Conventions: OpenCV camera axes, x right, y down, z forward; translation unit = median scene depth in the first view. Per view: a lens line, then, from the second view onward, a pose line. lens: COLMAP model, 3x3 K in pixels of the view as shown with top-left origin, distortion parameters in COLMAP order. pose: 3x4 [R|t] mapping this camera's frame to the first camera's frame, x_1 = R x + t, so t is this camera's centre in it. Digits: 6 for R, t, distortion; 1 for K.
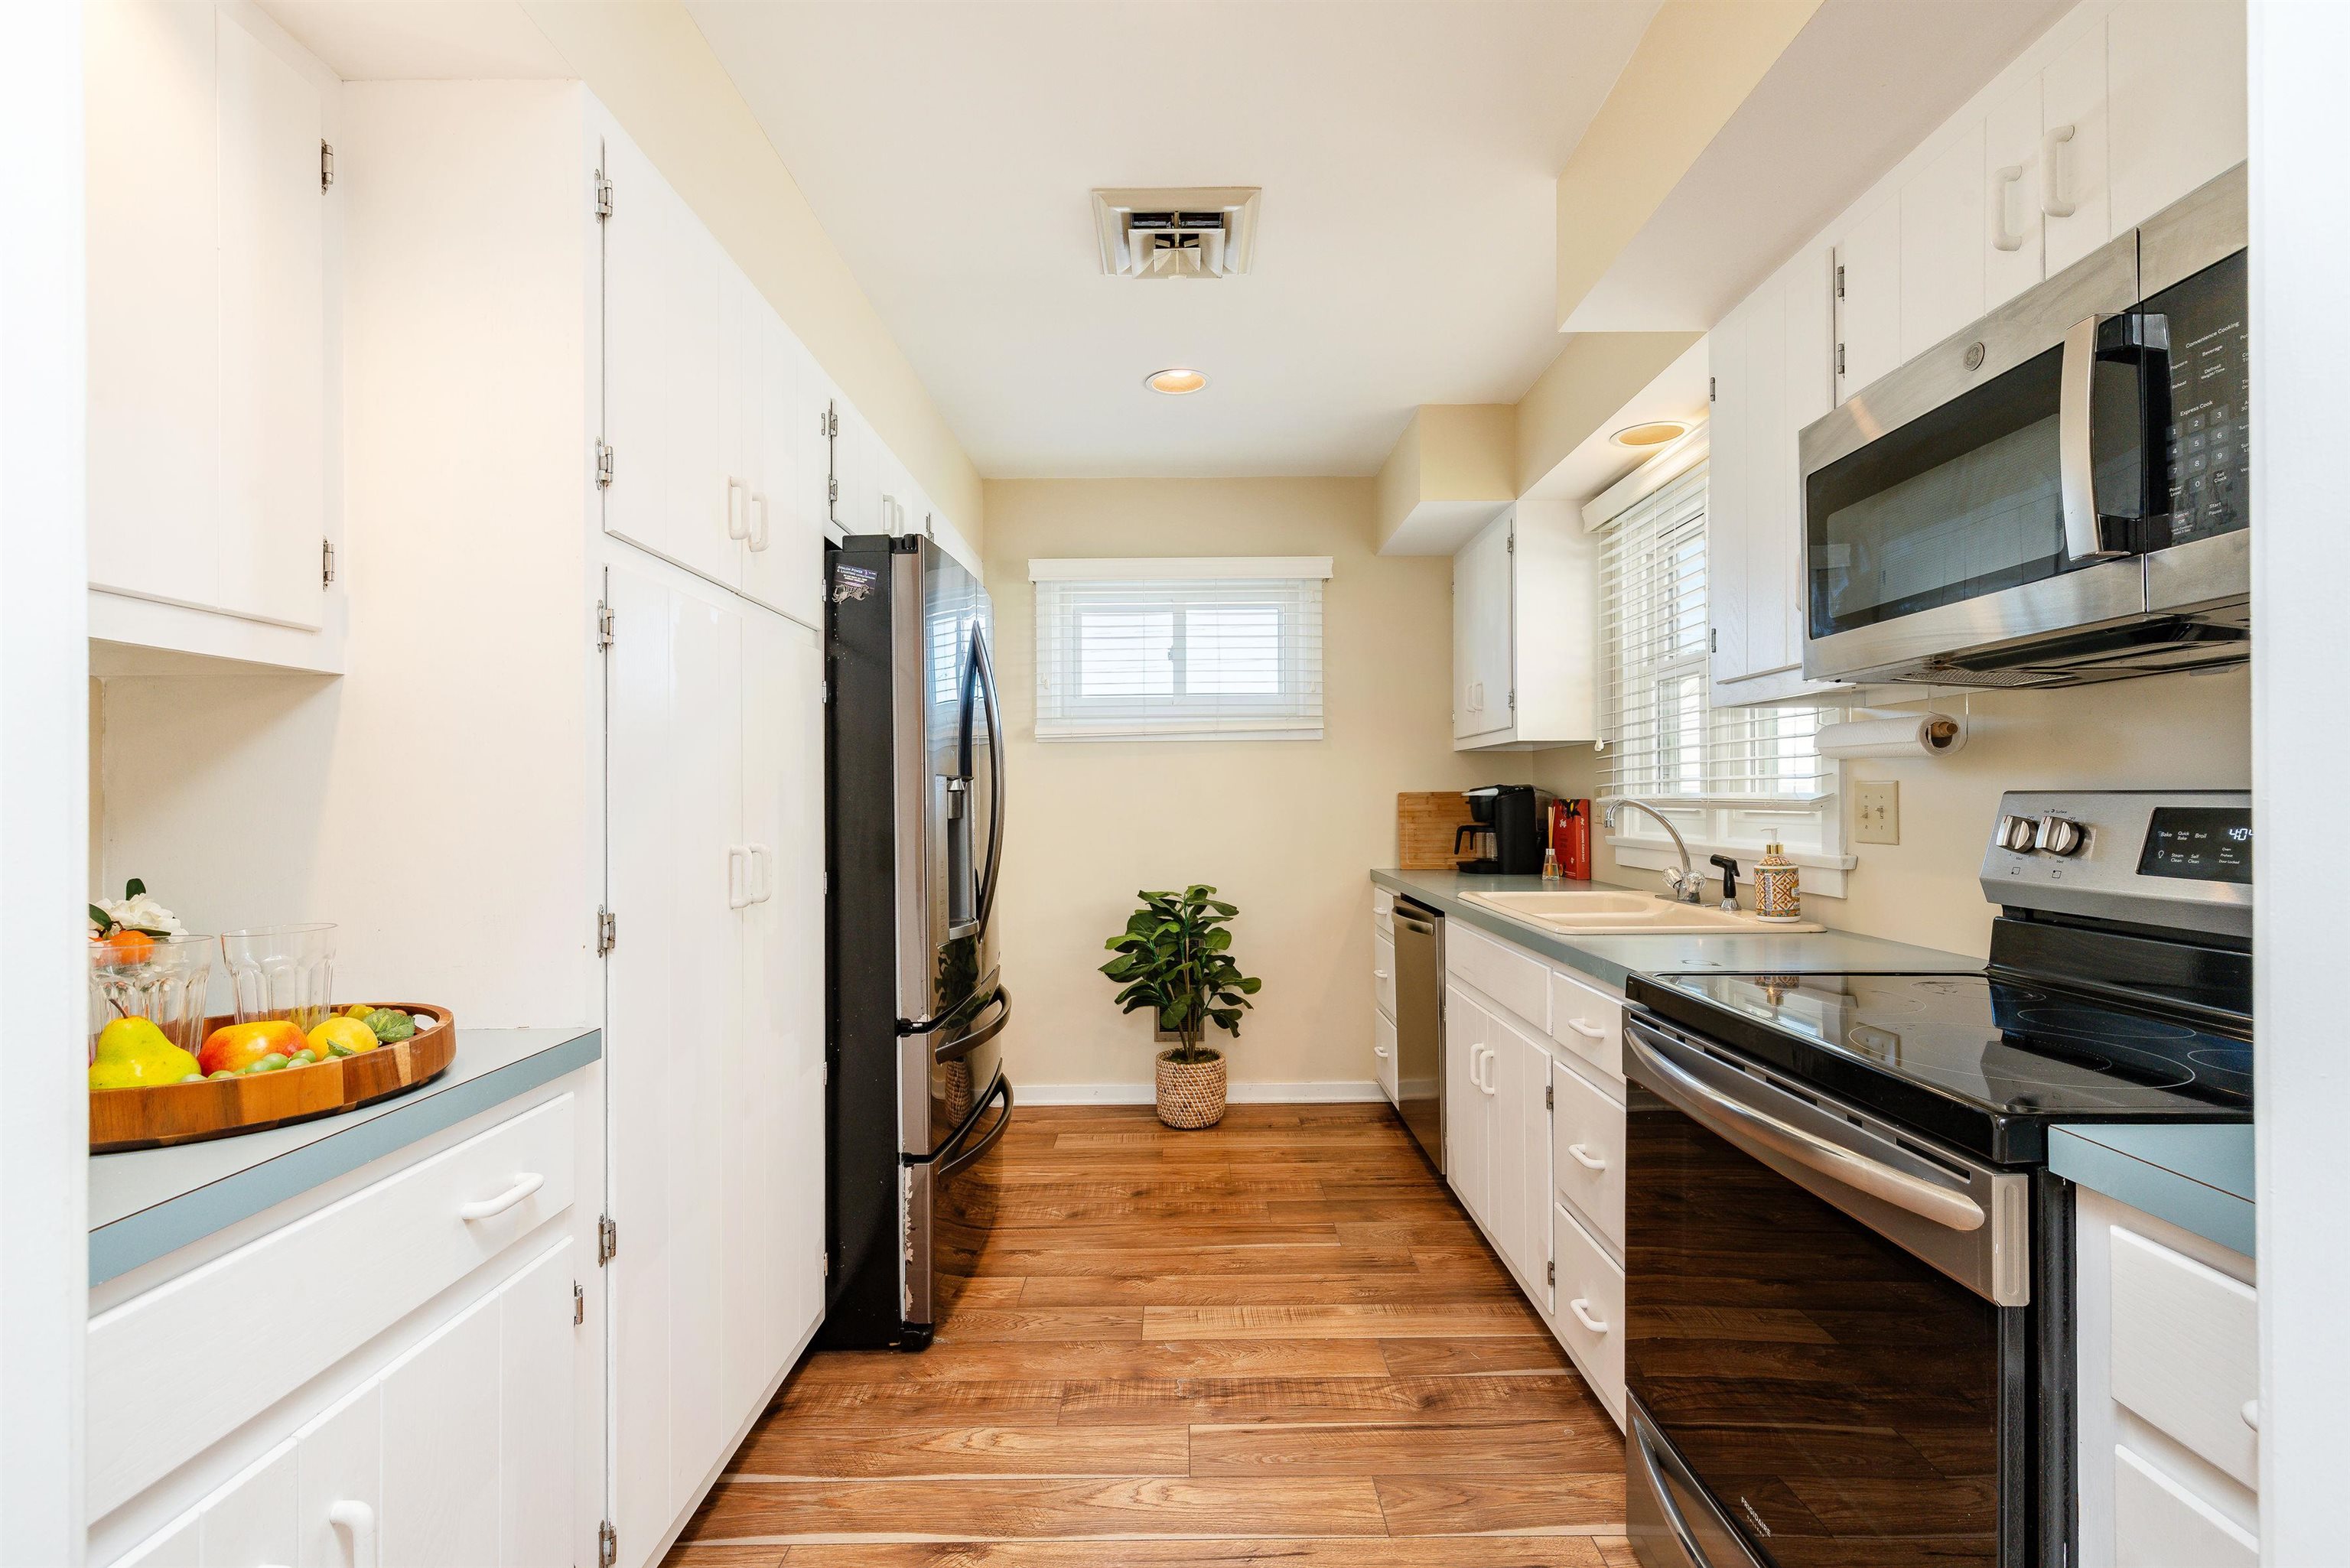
lens RADIAL K [[1055.2, 0, 1193.5], [0, 1055.2, 785.8], [0, 0, 1]] dist [0.008186, 0.000121]
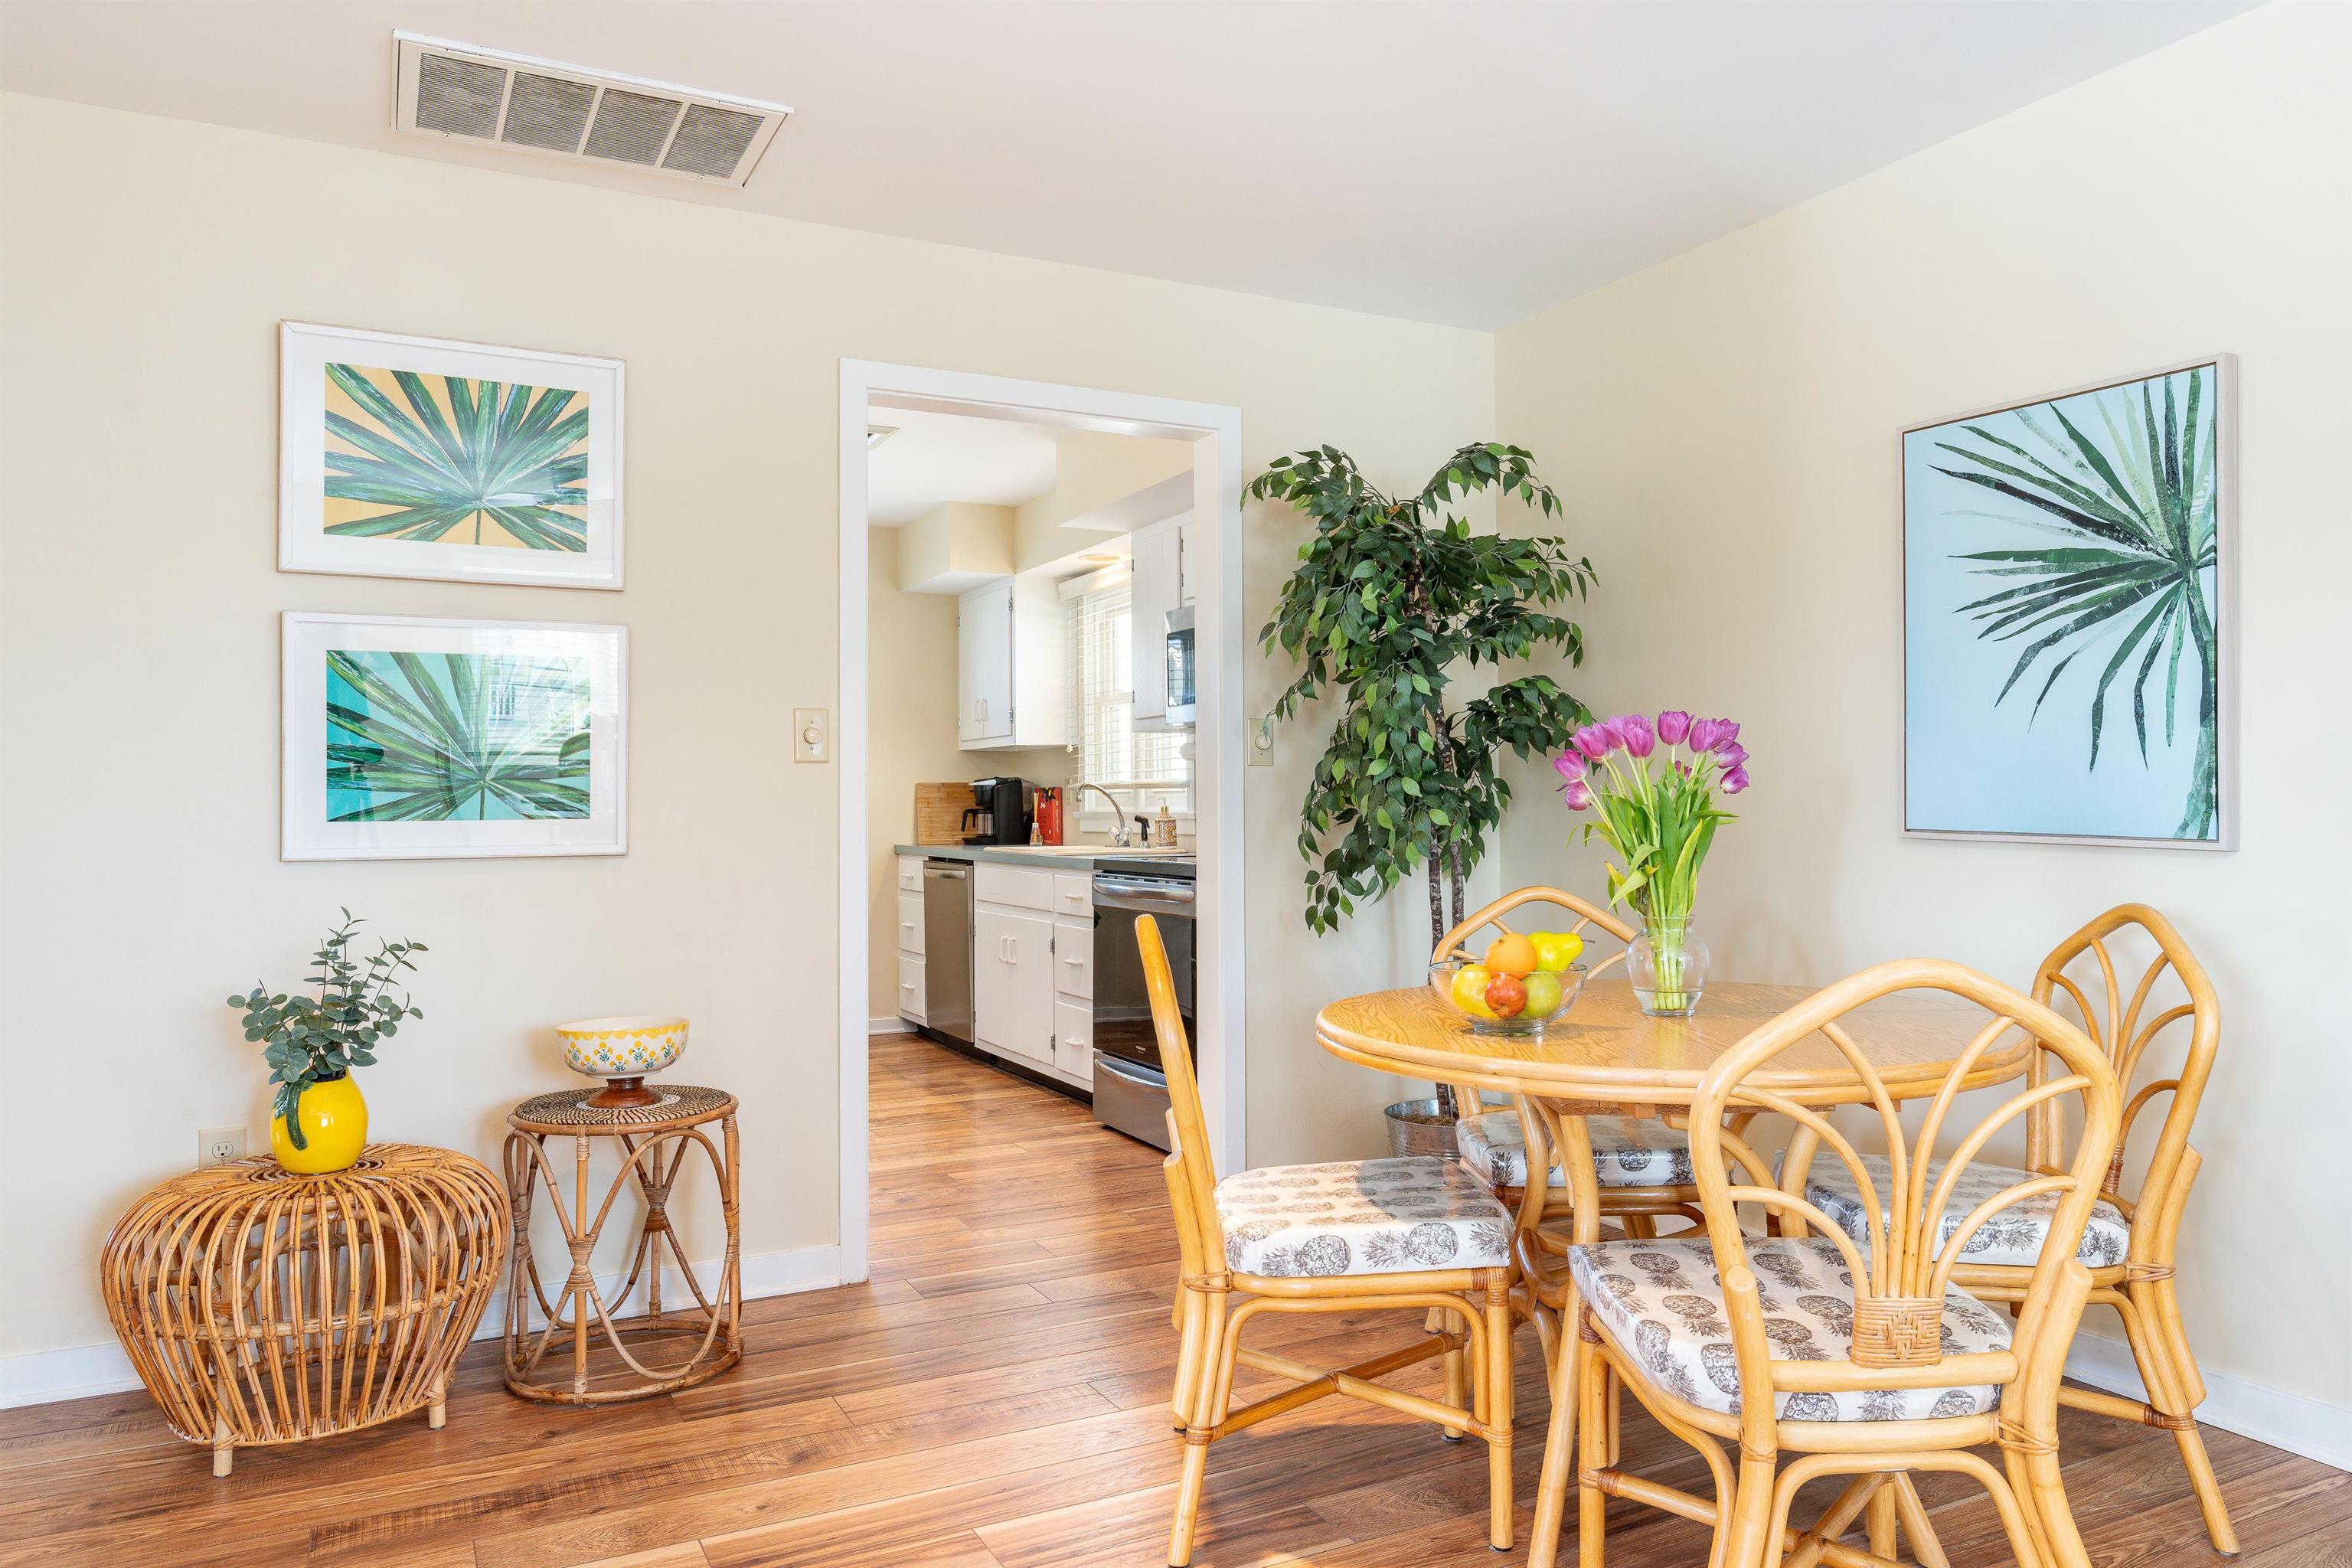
lens RADIAL K [[1568.7, 0, 1168.8], [0, 1568.7, 771.1], [0, 0, 1]] dist [0.001037, 0.000611]
pose [[0.898160, 0.007221, 0.439609, -0.426383], [-0.000553, 0.999883, -0.015294, 0.023720], [-0.439668, 0.013494, 0.898059, -0.963581]]
